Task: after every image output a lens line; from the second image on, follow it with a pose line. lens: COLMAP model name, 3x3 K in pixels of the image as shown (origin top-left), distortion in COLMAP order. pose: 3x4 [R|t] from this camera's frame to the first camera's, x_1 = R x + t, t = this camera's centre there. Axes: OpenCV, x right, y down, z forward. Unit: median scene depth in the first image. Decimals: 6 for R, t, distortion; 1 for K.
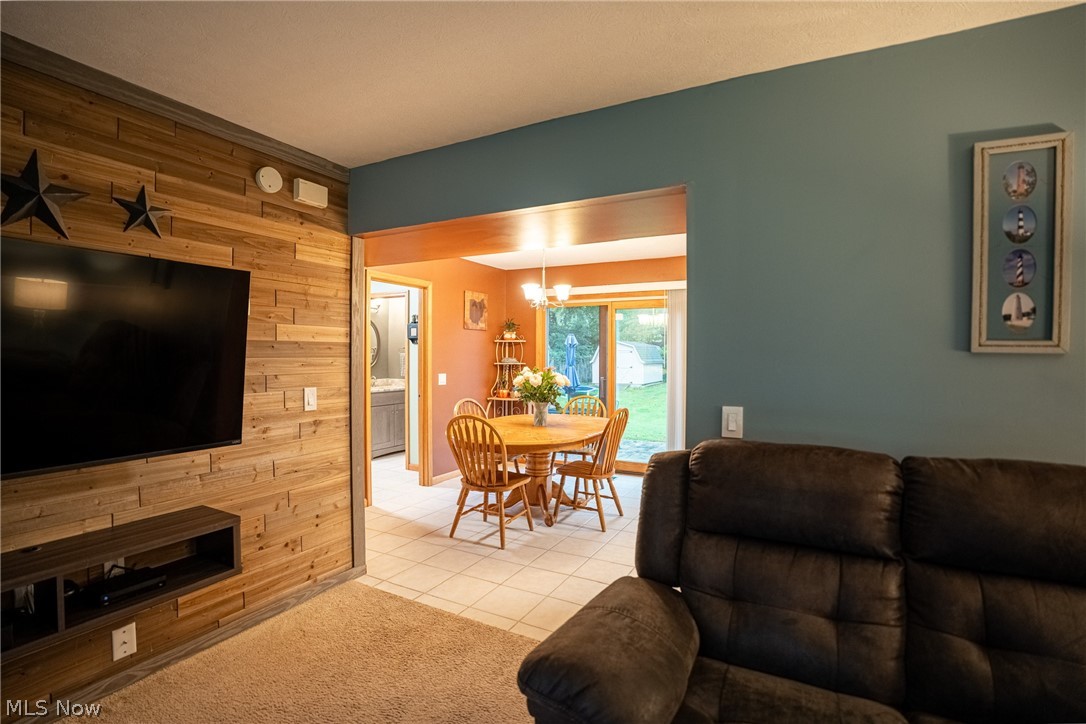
lens RADIAL K [[509.0, 0, 542.2], [0, 509.0, 361.9], [0, 0, 1]] dist [-0.063646, 0.014464]
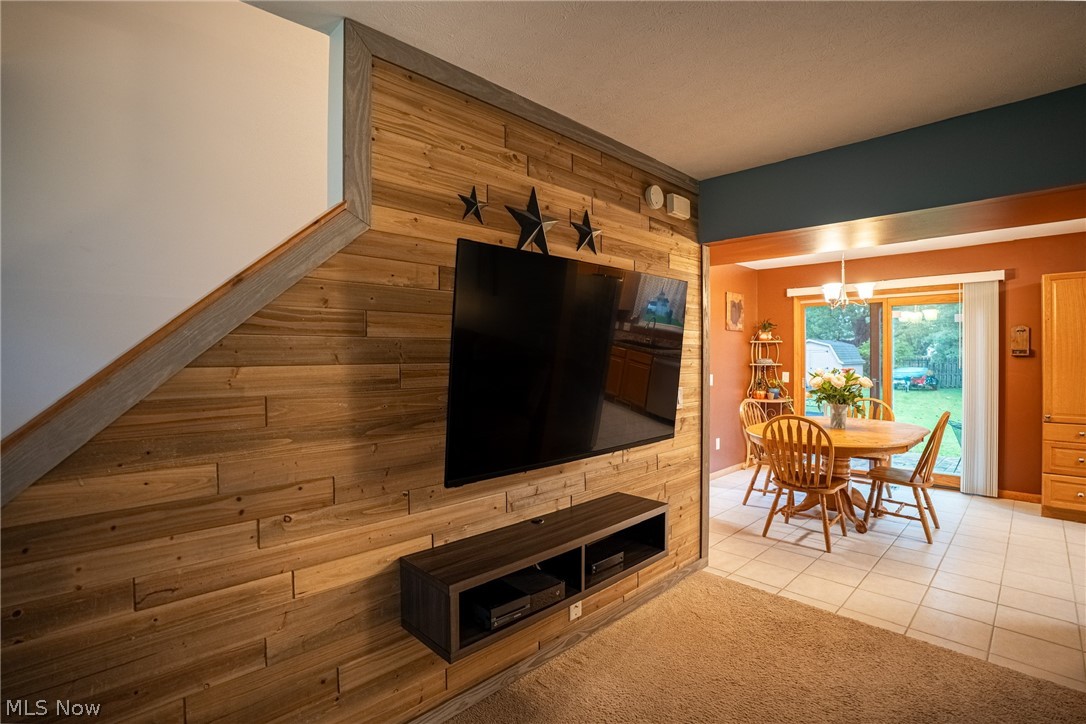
lens RADIAL K [[509.0, 0, 548.9], [0, 509.0, 361.8], [0, 0, 1]] dist [-0.063646, 0.014464]
pose [[0.953188, -0.004090, -0.302351, -0.412676], [0.003311, 0.999990, -0.003088, -0.000867], [0.302360, 0.001943, 0.953192, -0.120702]]
